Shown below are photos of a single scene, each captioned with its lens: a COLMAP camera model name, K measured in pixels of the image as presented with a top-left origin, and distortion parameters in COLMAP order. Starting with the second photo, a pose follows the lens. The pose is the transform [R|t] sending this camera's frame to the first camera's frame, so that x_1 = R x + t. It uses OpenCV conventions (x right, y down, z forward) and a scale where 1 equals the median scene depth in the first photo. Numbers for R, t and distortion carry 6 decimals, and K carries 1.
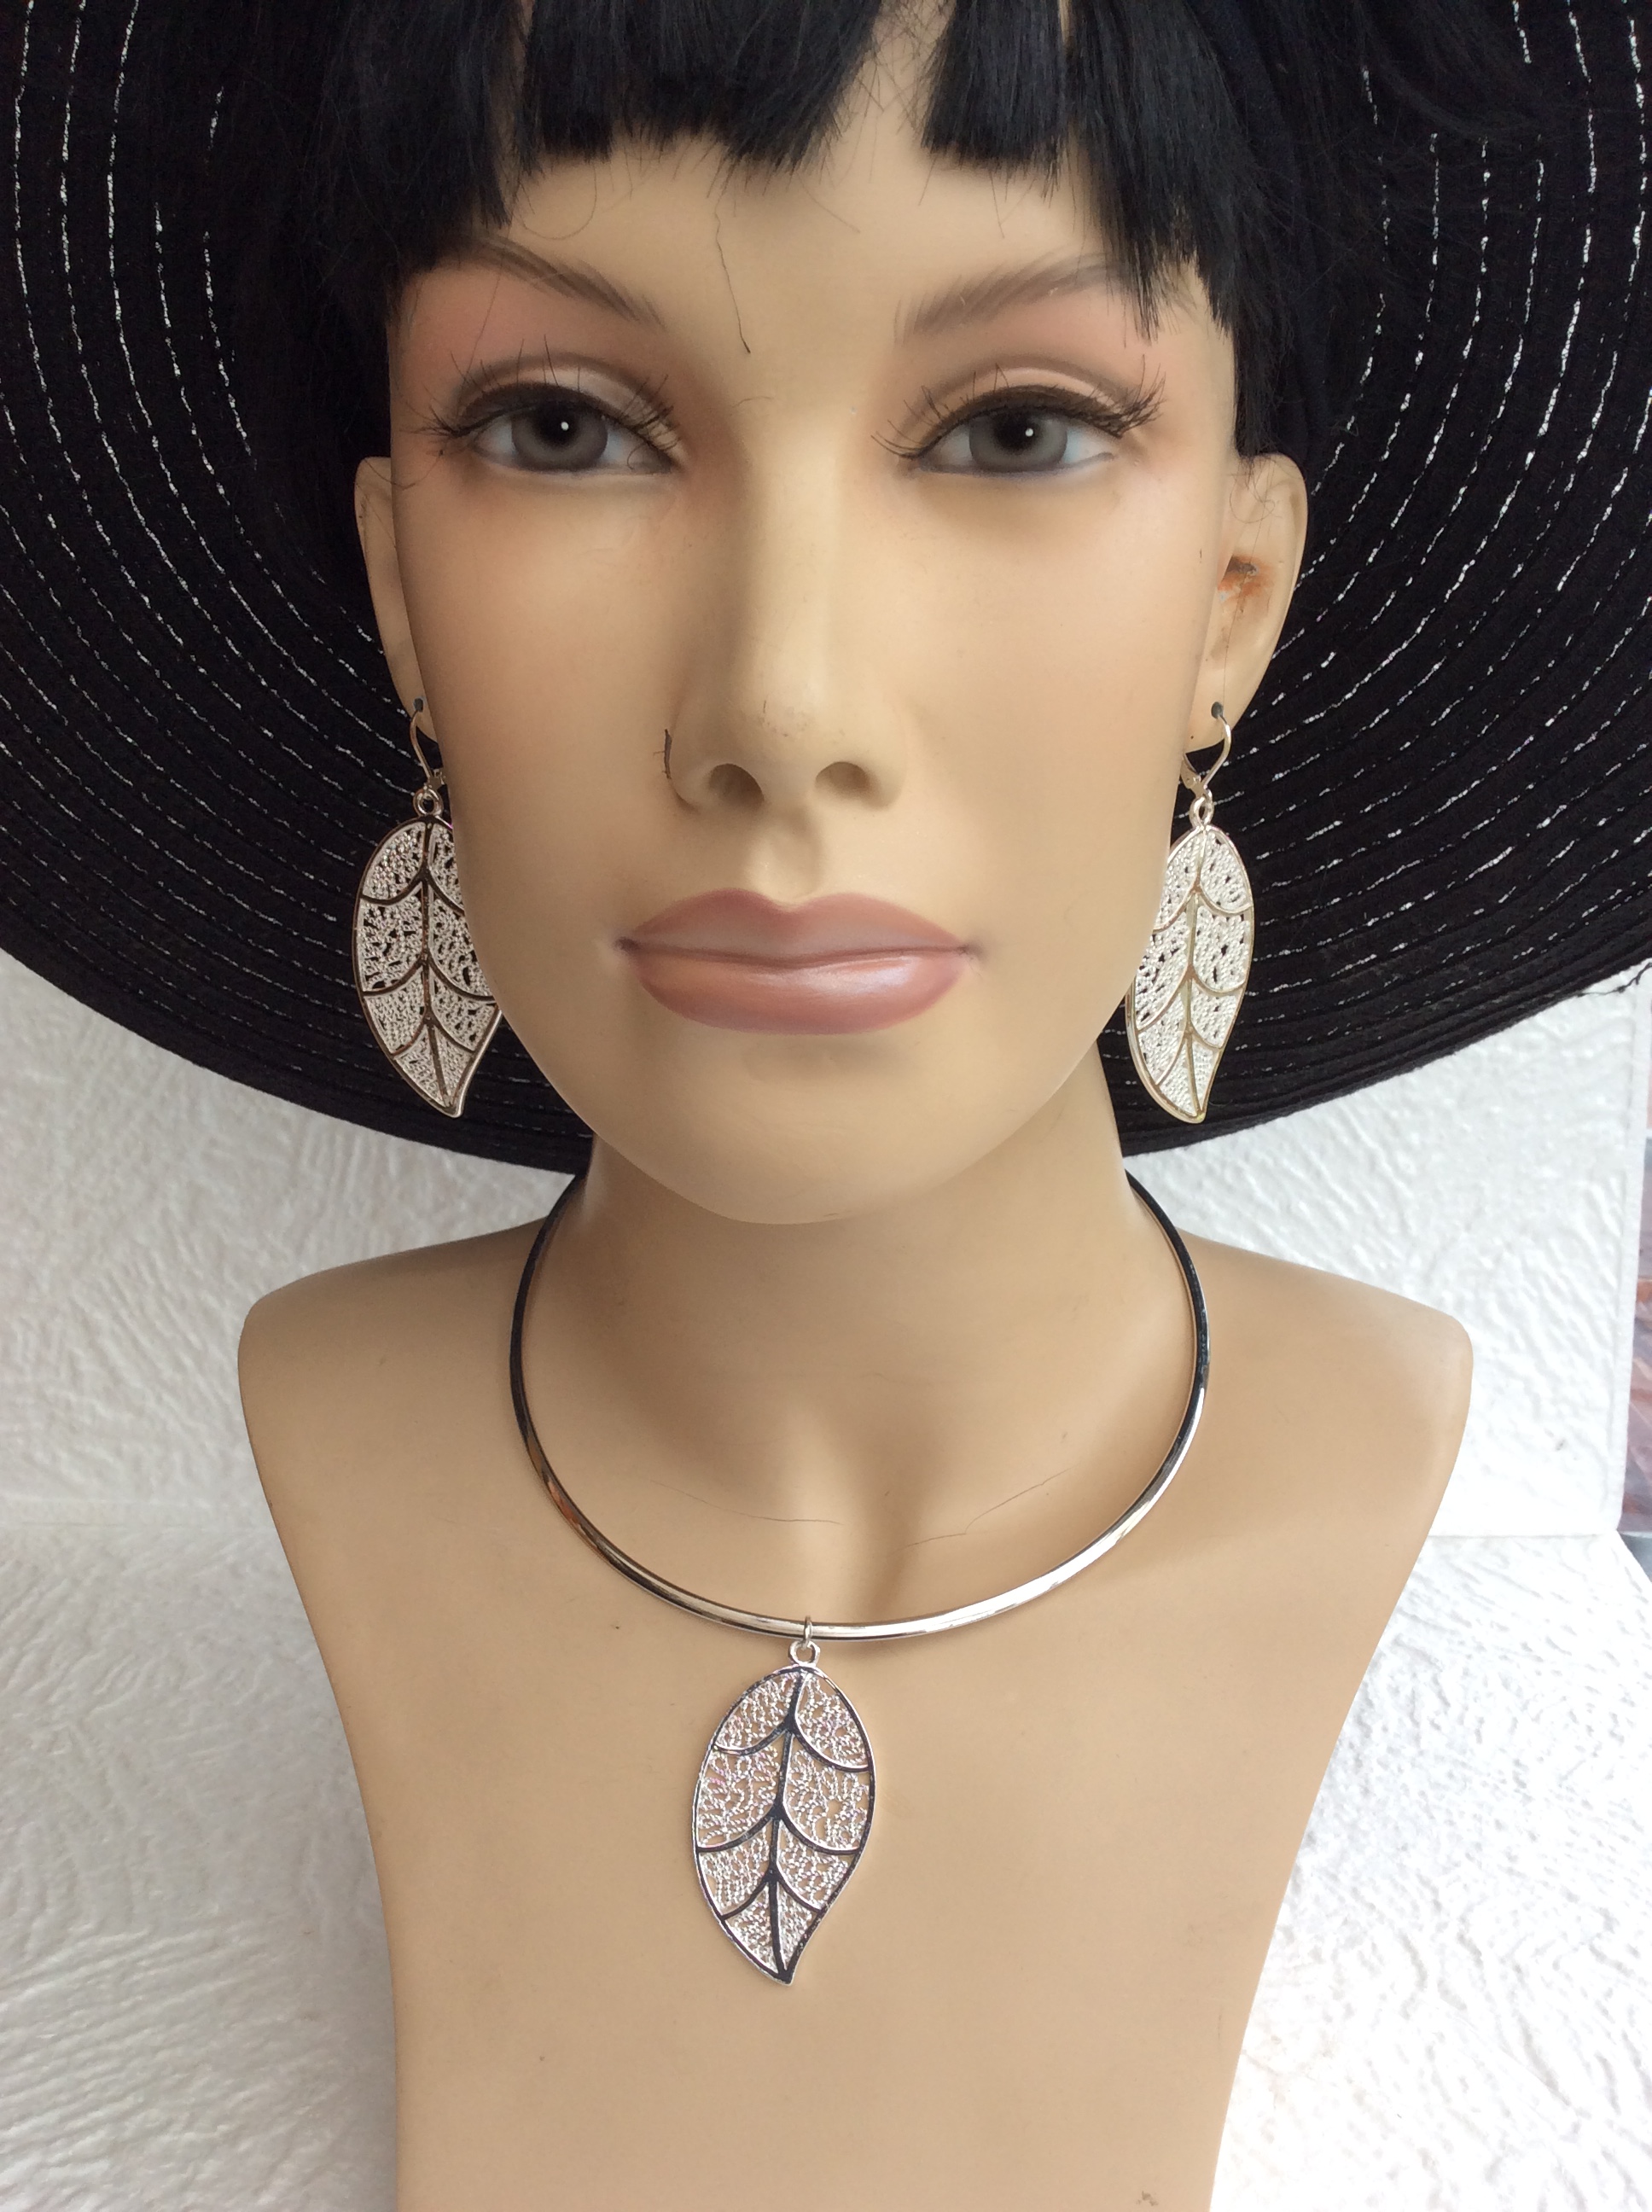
lens RADIAL K [[2094.4, 0, 827.6], [0, 2094.4, 1089.6], [0, 0, 1]] dist [0.034303, 0.000000]
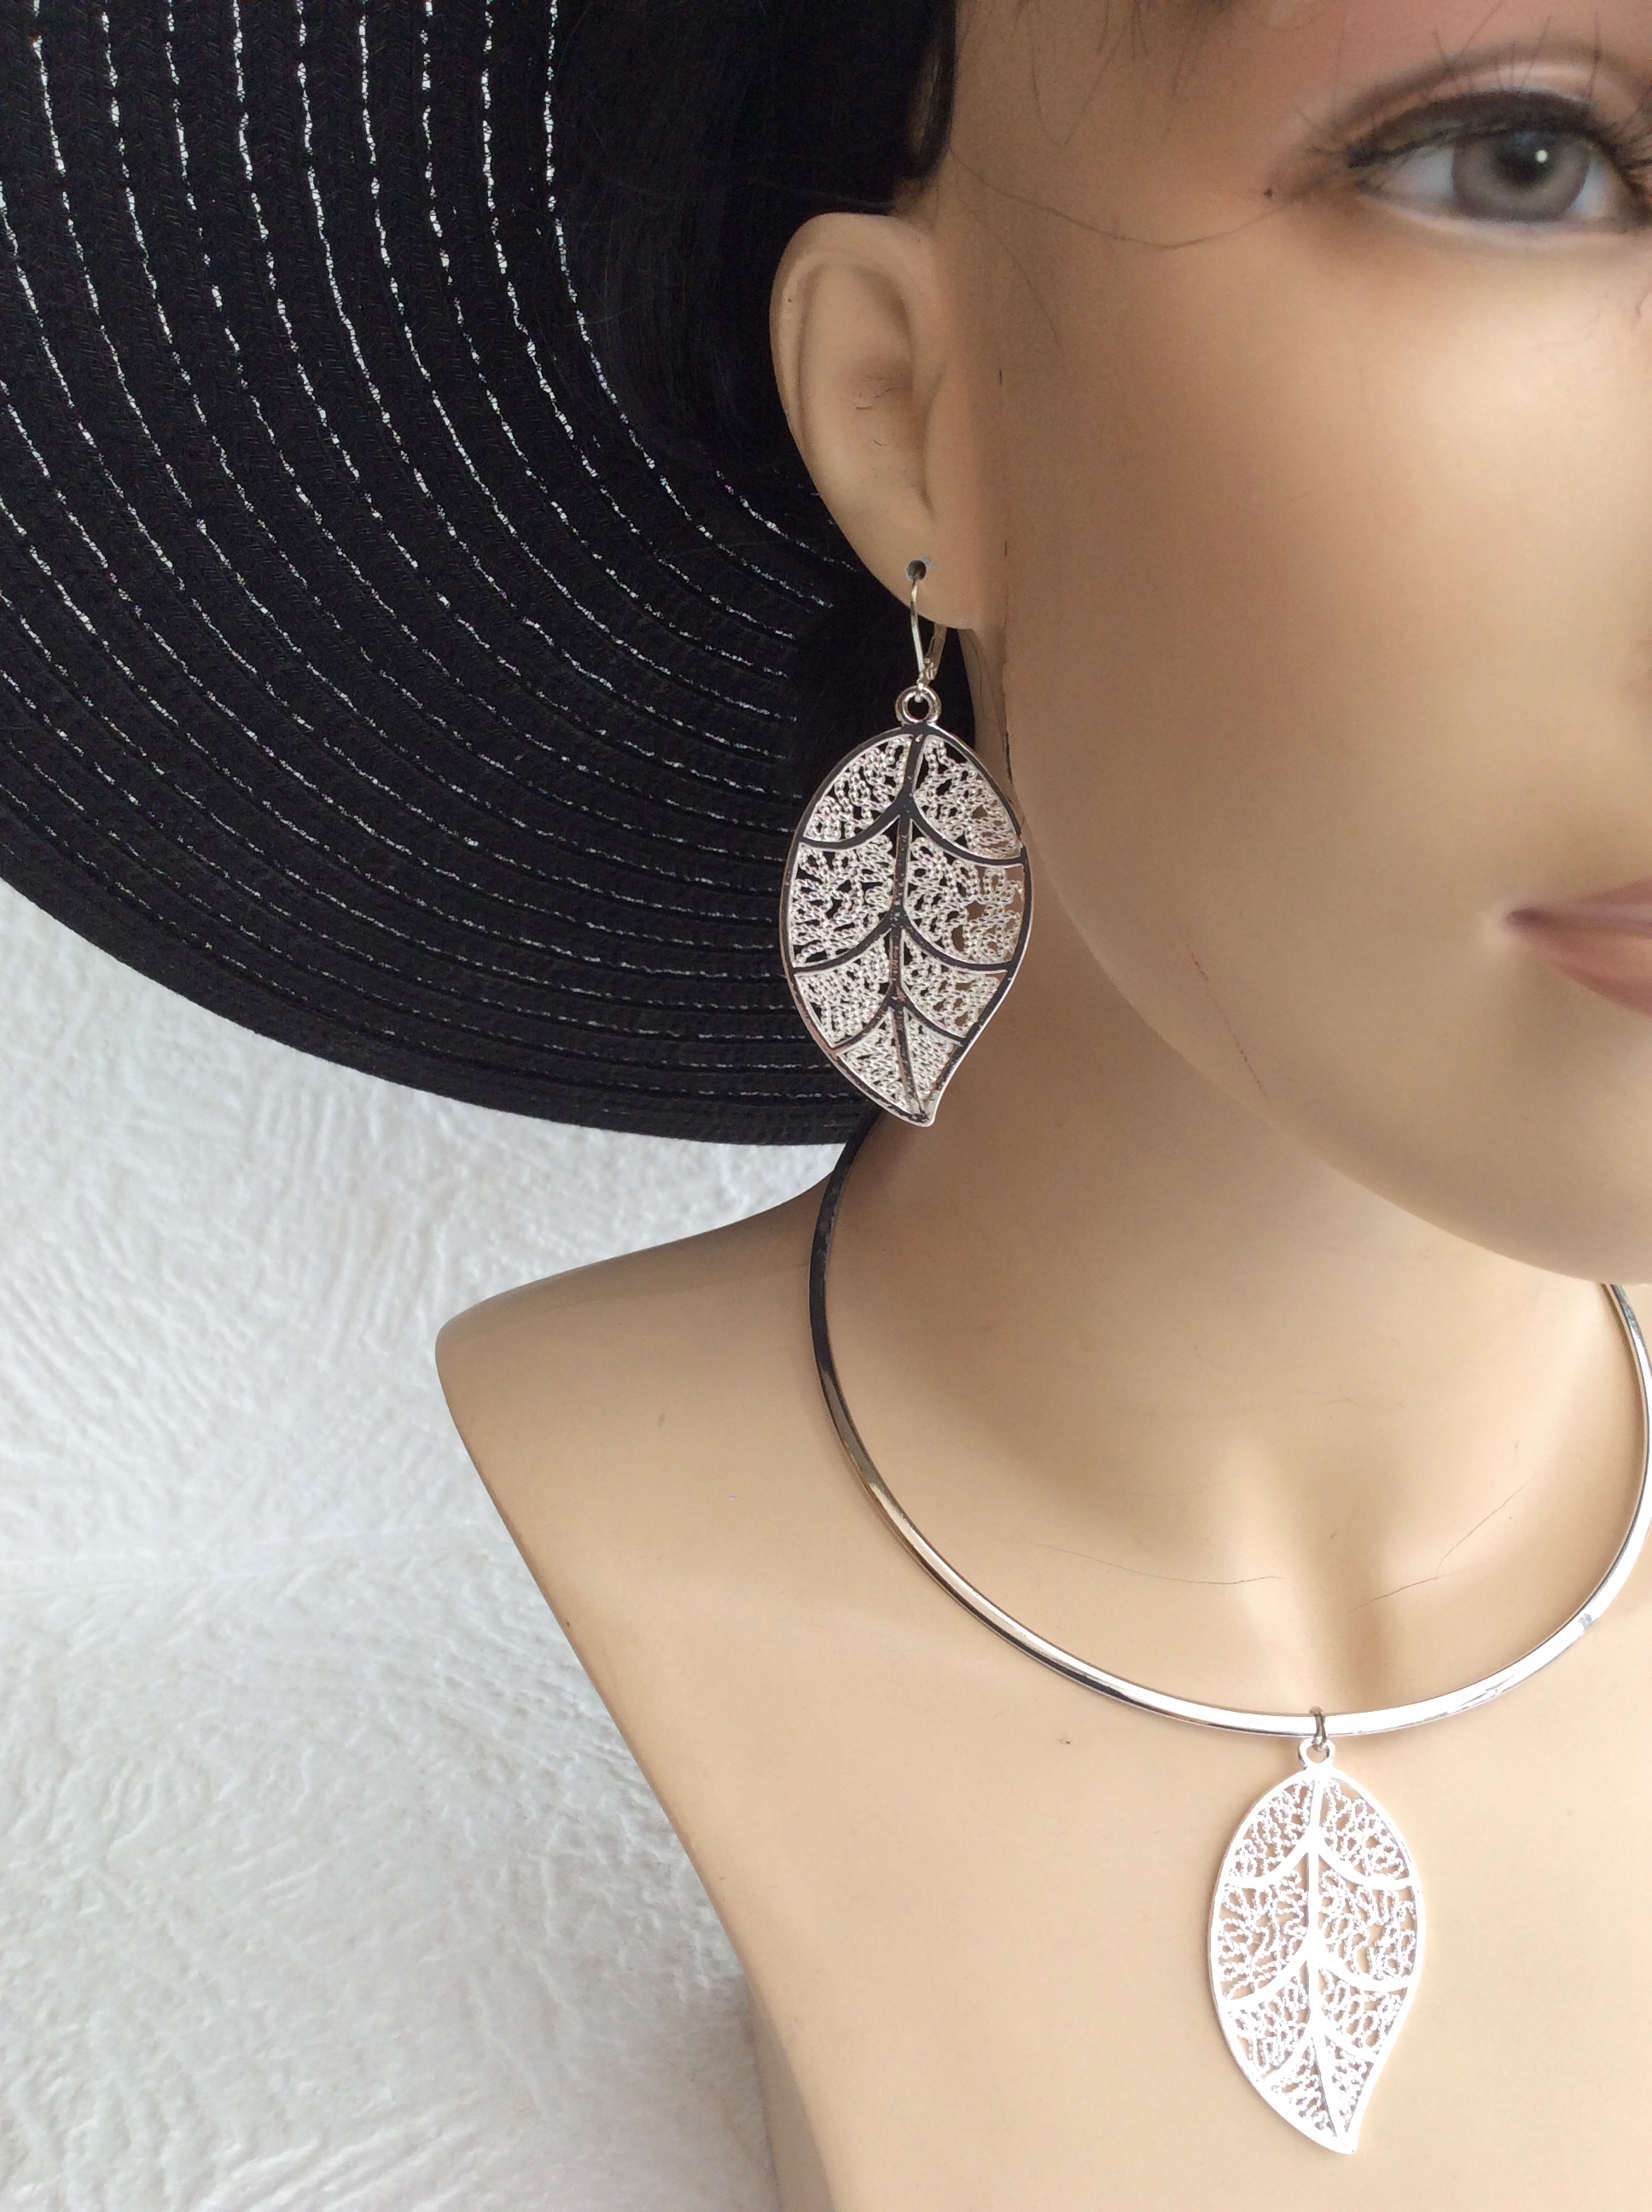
lens RADIAL K [[2094.4, 0, 826.2], [0, 2094.4, 1104.4], [0, 0, 1]] dist [0.034303, 0.000000]
pose [[0.971096, -0.054760, 0.232324, -0.281016], [0.036613, 0.995983, 0.081719, -0.041943], [-0.235866, -0.070851, 0.969199, 0.204044]]
